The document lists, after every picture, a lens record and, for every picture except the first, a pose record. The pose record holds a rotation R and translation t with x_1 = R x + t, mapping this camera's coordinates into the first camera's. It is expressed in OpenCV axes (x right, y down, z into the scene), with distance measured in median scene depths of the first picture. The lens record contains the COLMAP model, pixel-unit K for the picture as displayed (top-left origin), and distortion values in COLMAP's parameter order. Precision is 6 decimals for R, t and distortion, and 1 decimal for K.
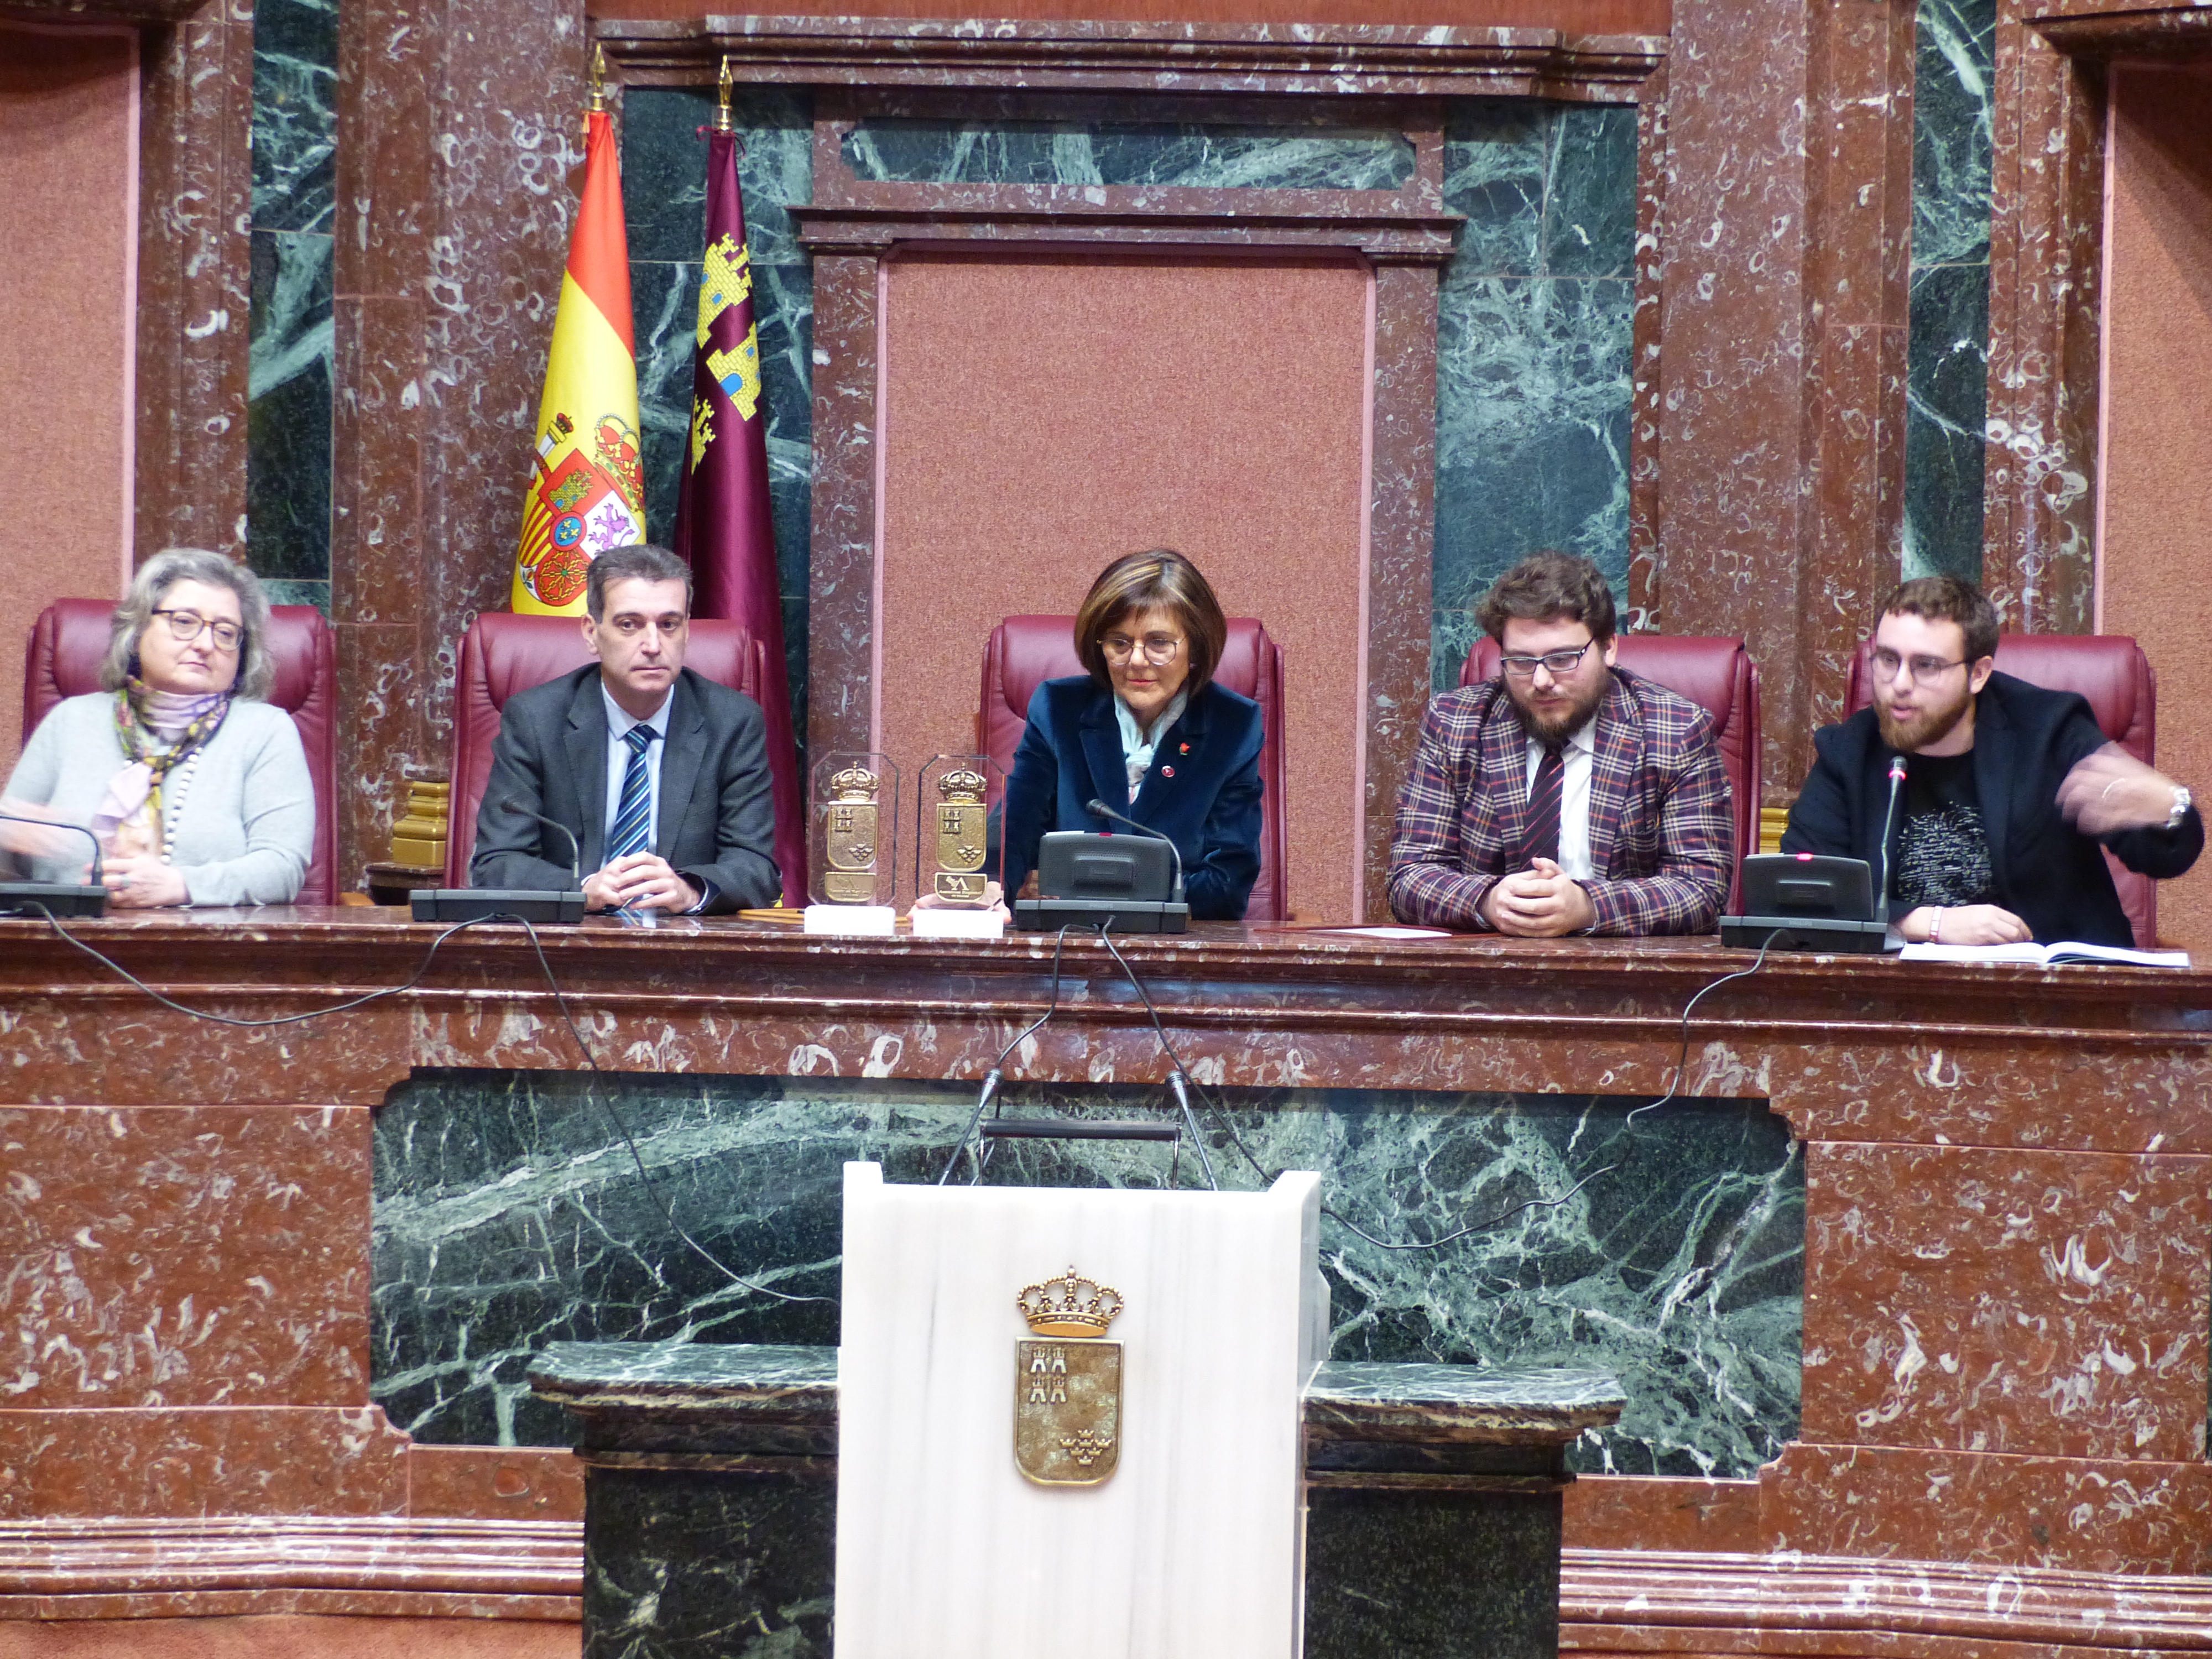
lens RADIAL K [[5505.7, 0, 1153.1], [0, 5505.7, 850.4], [0, 0, 1]] dist [-0.016635, 0.000000]
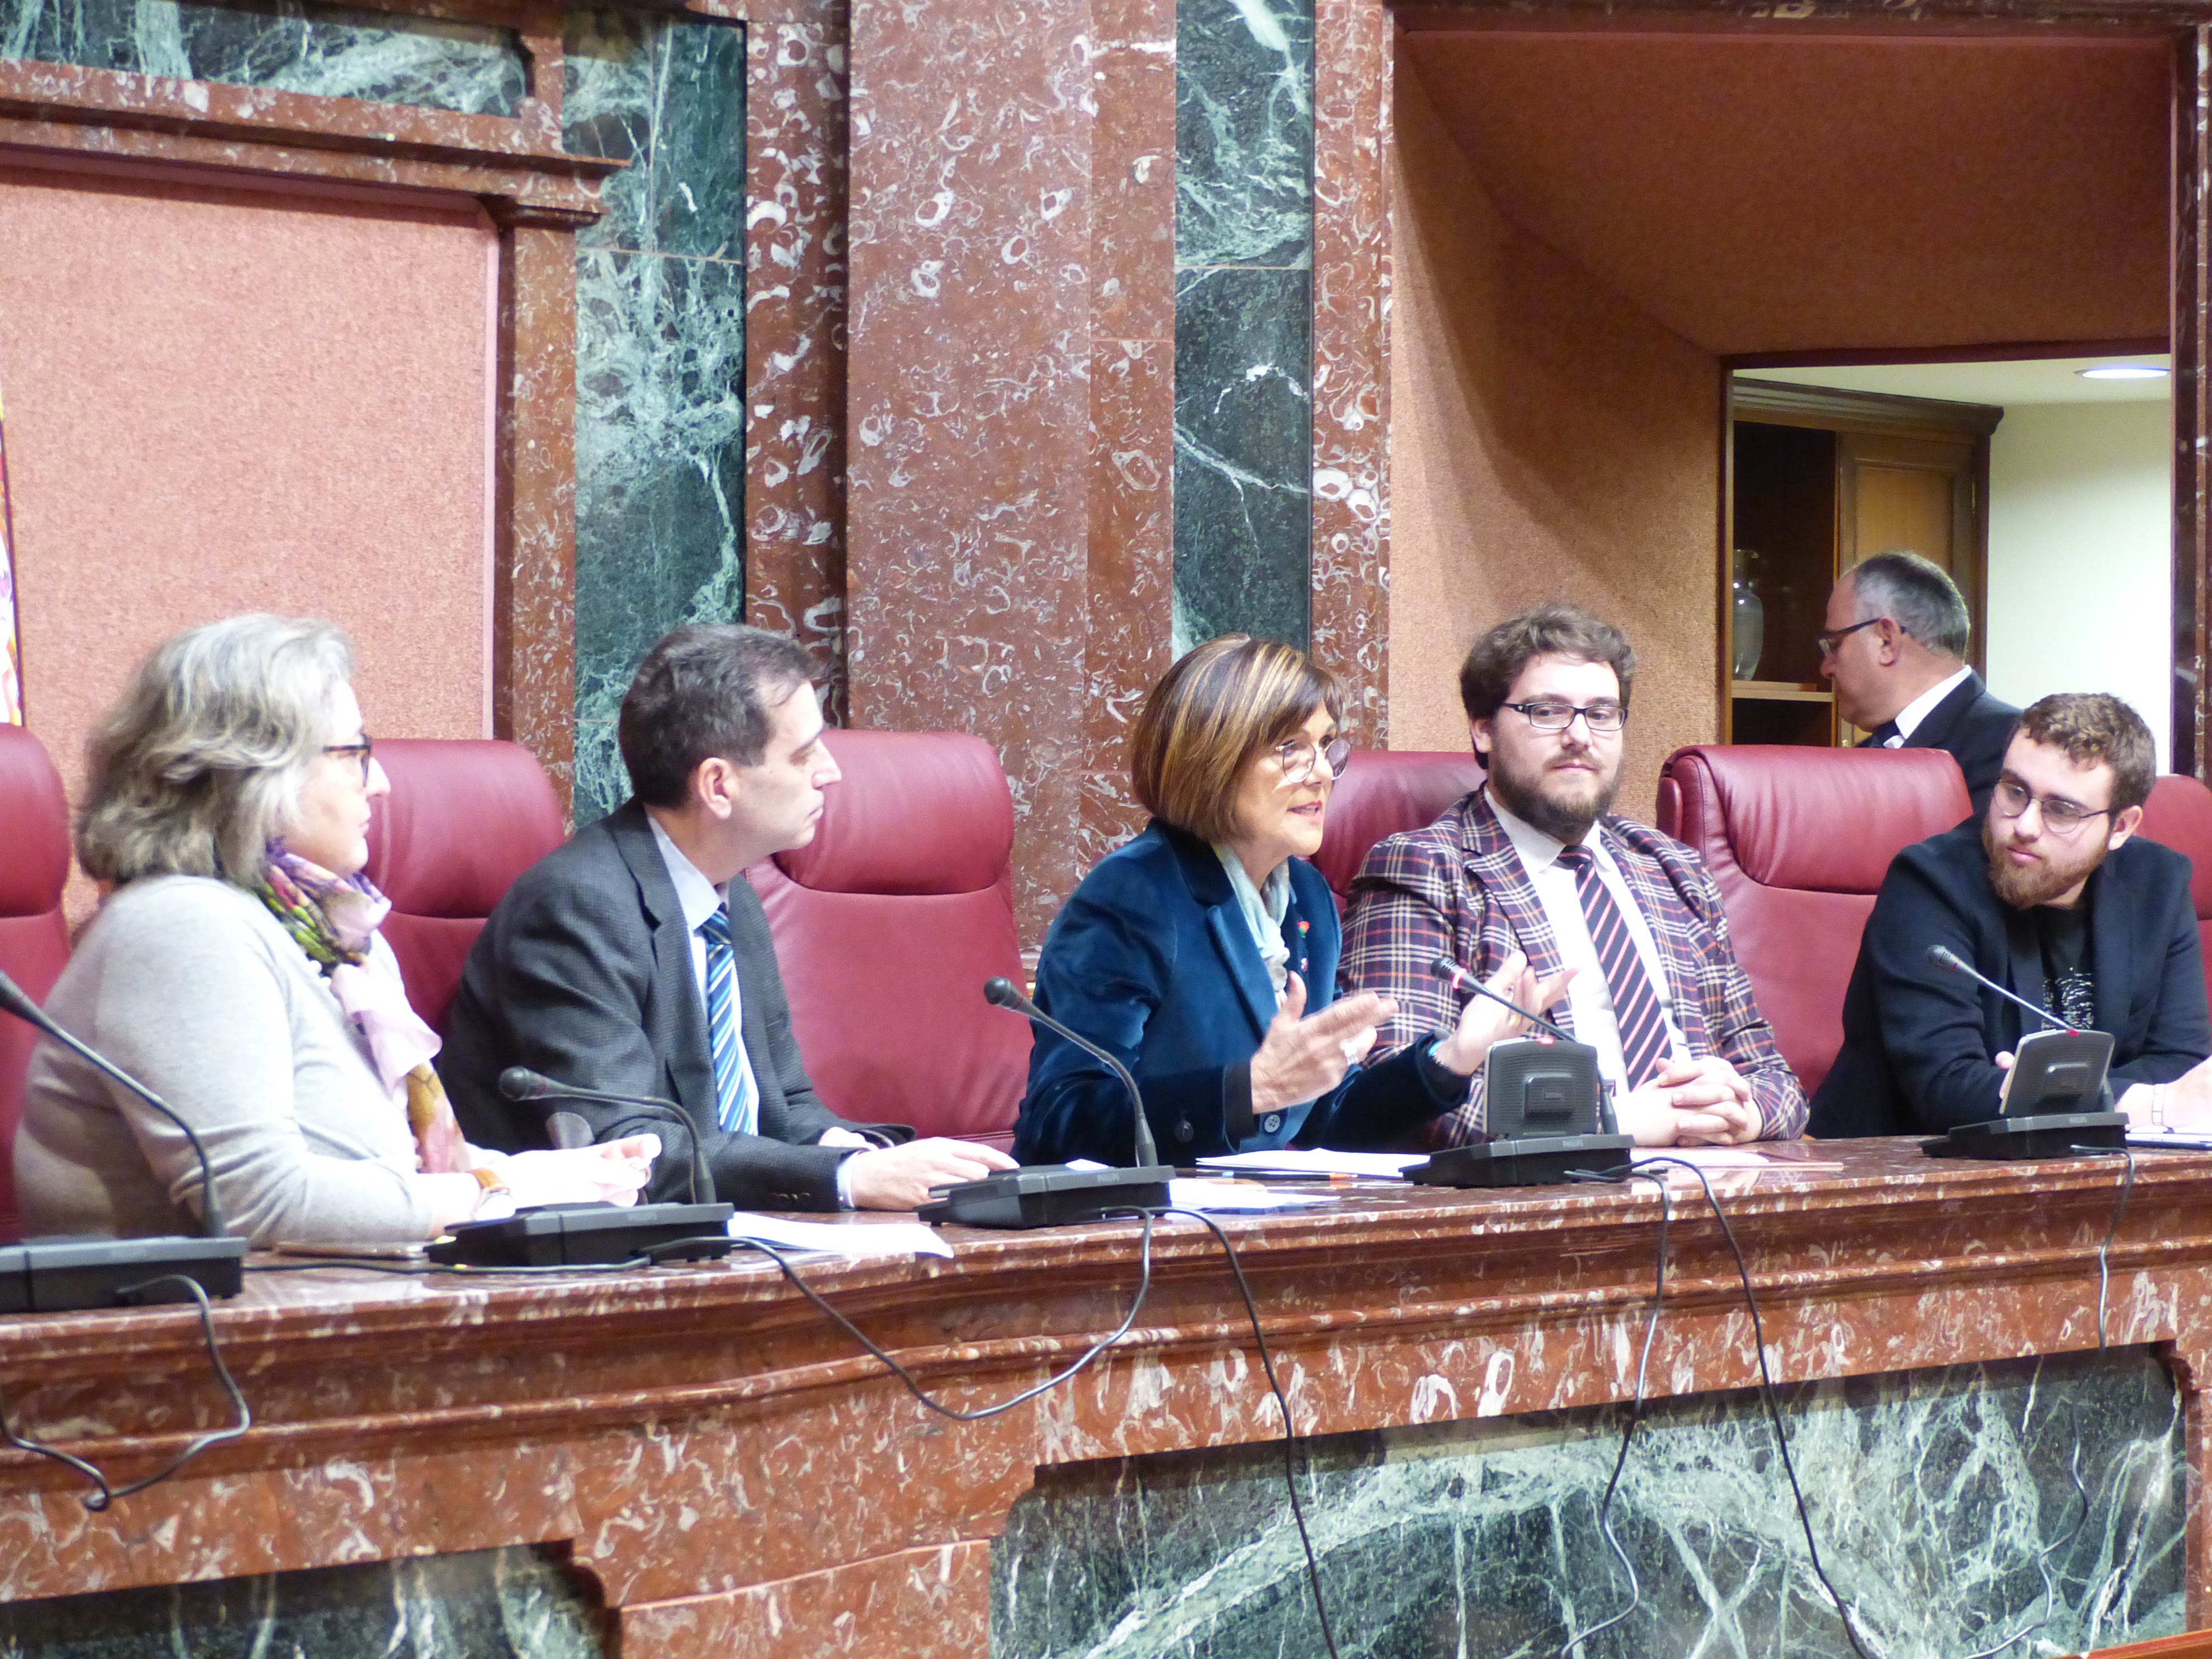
lens RADIAL K [[6491.5, 0, 1191.8], [0, 6491.5, 821.5], [0, 0, 1]] dist [0.023892, 0.000000]
pose [[0.619046, -0.017794, 0.785153, -0.688194], [0.040090, 0.999156, -0.008965, -0.025242], [-0.784331, 0.037027, 0.619237, 0.534317]]
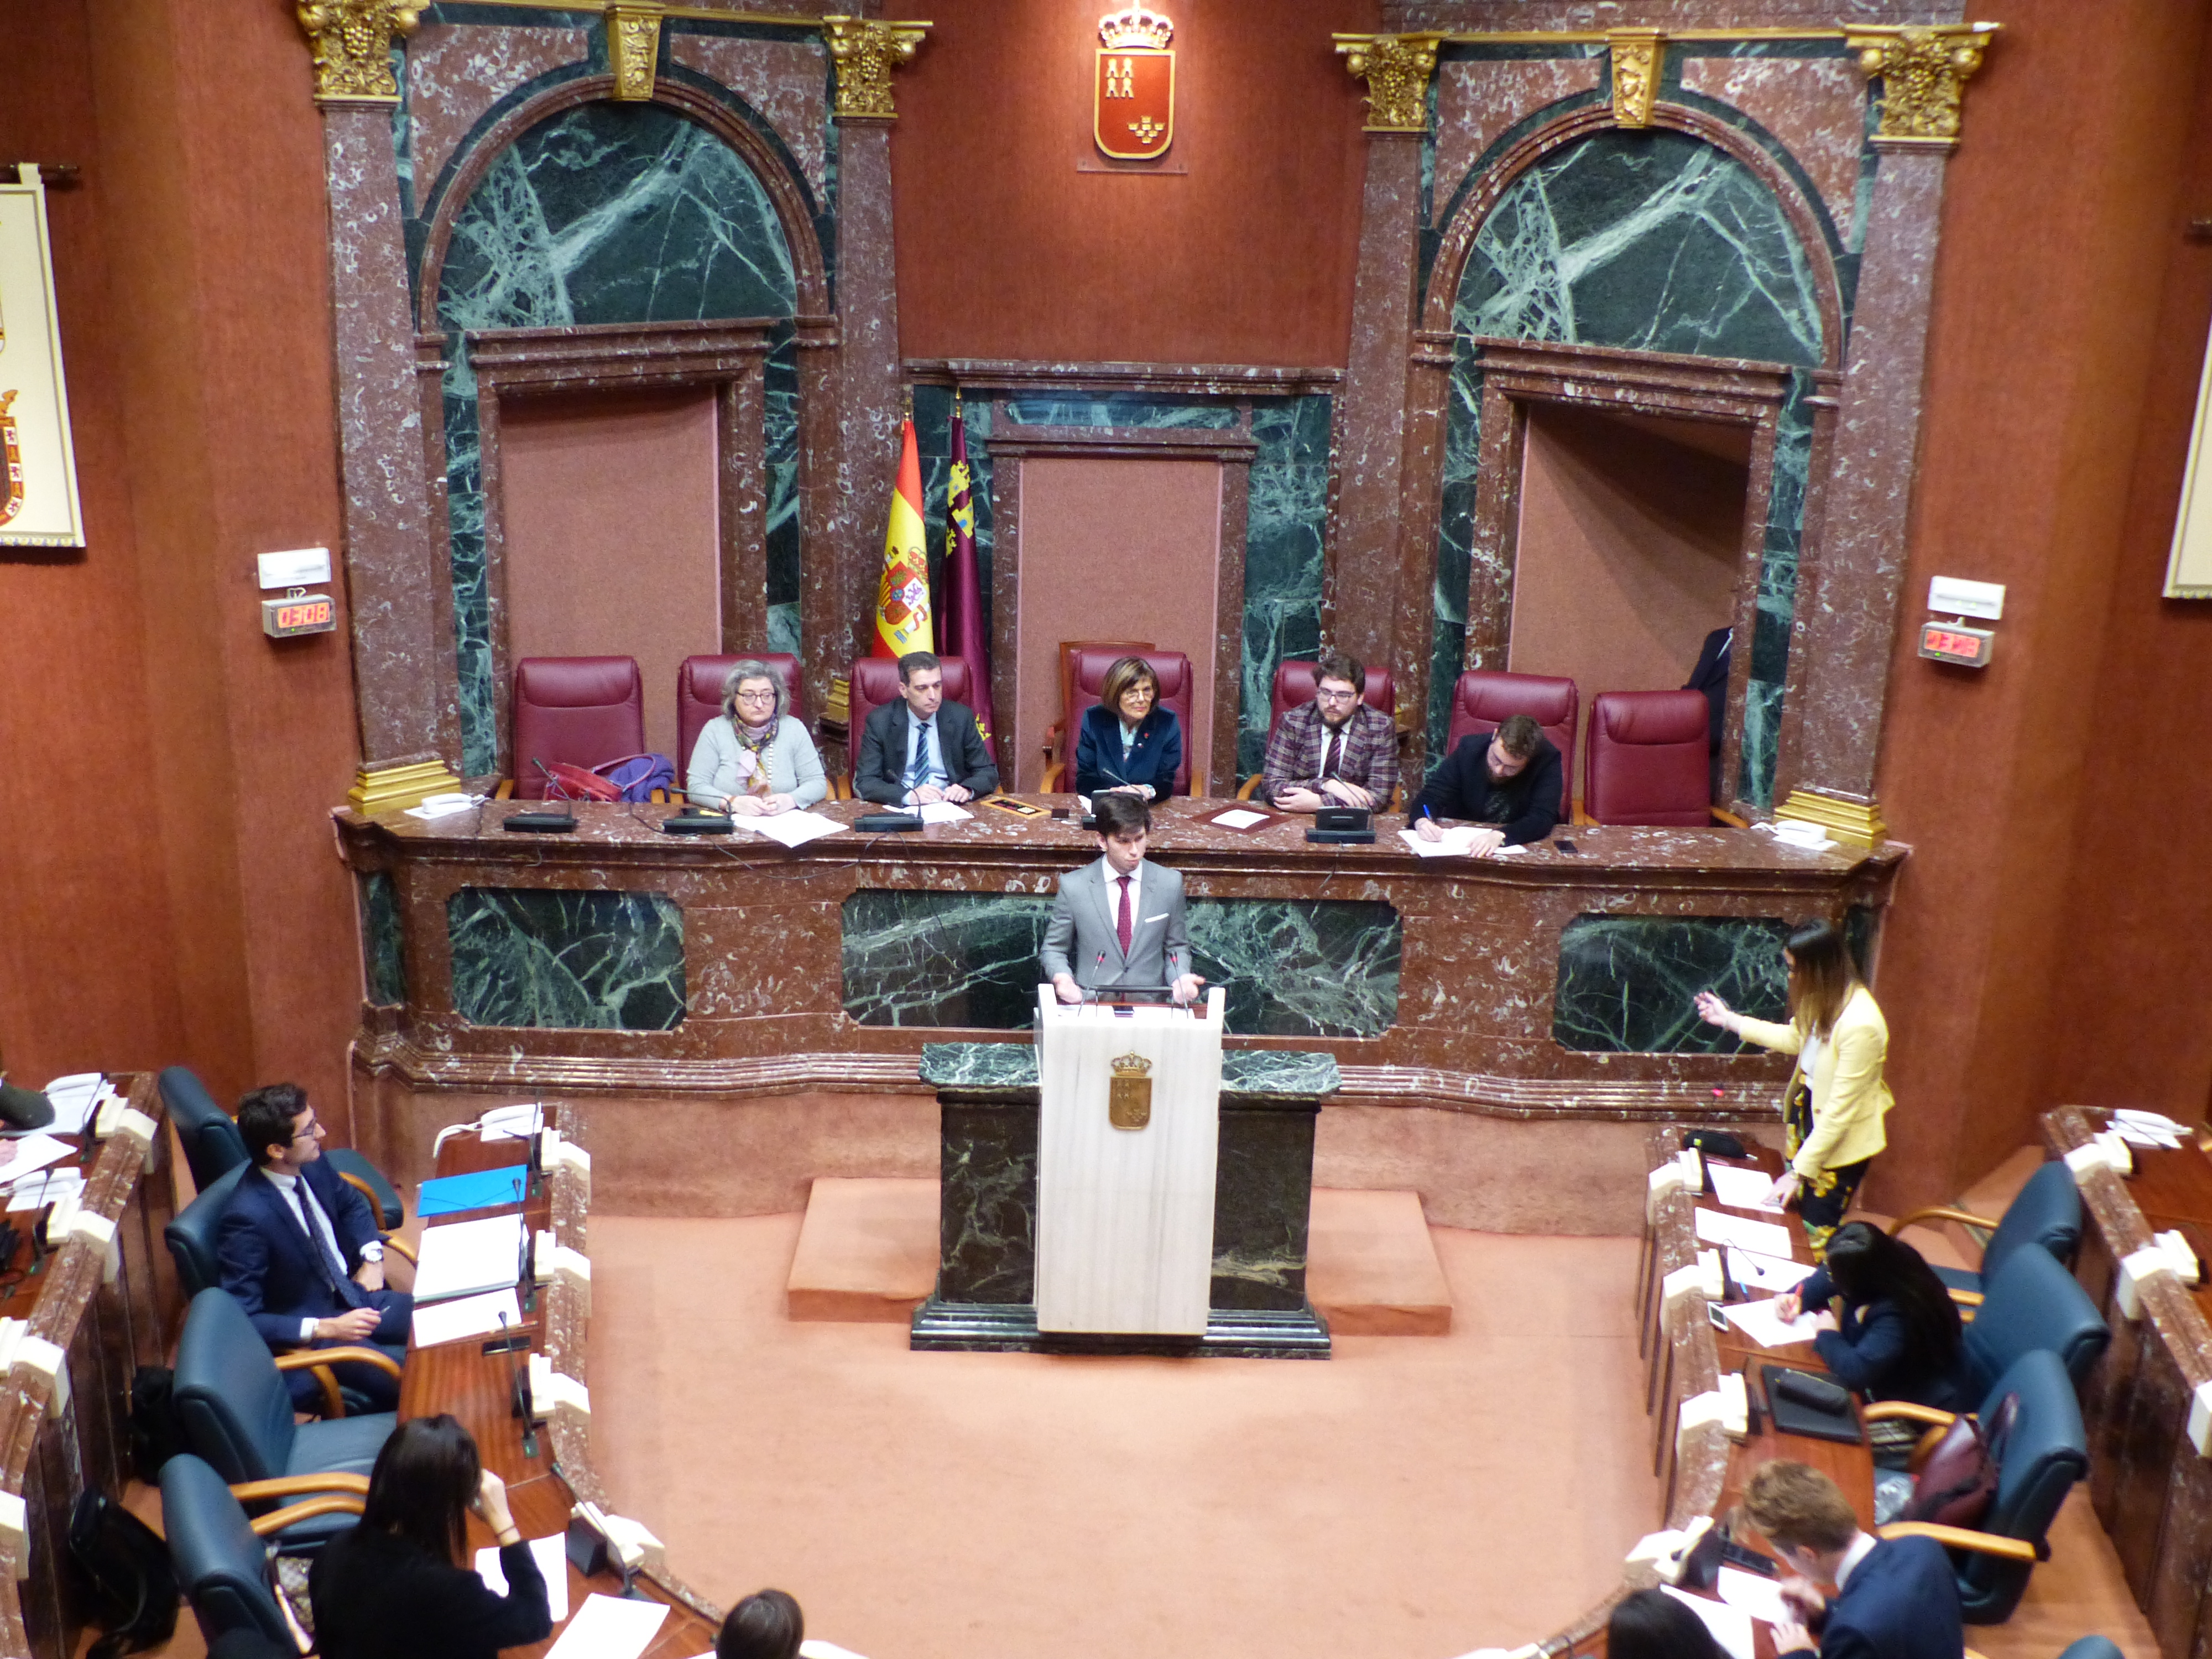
lens RADIAL K [[2173.2, 0, 1120.0], [0, 2173.2, 820.1], [0, 0, 1]] dist [-0.052581, 0.000000]
pose [[0.999524, -0.000884, 0.030845, -0.044128], [-0.006892, 0.967944, 0.251071, -0.242175], [-0.030078, -0.251164, 0.967477, 0.036031]]
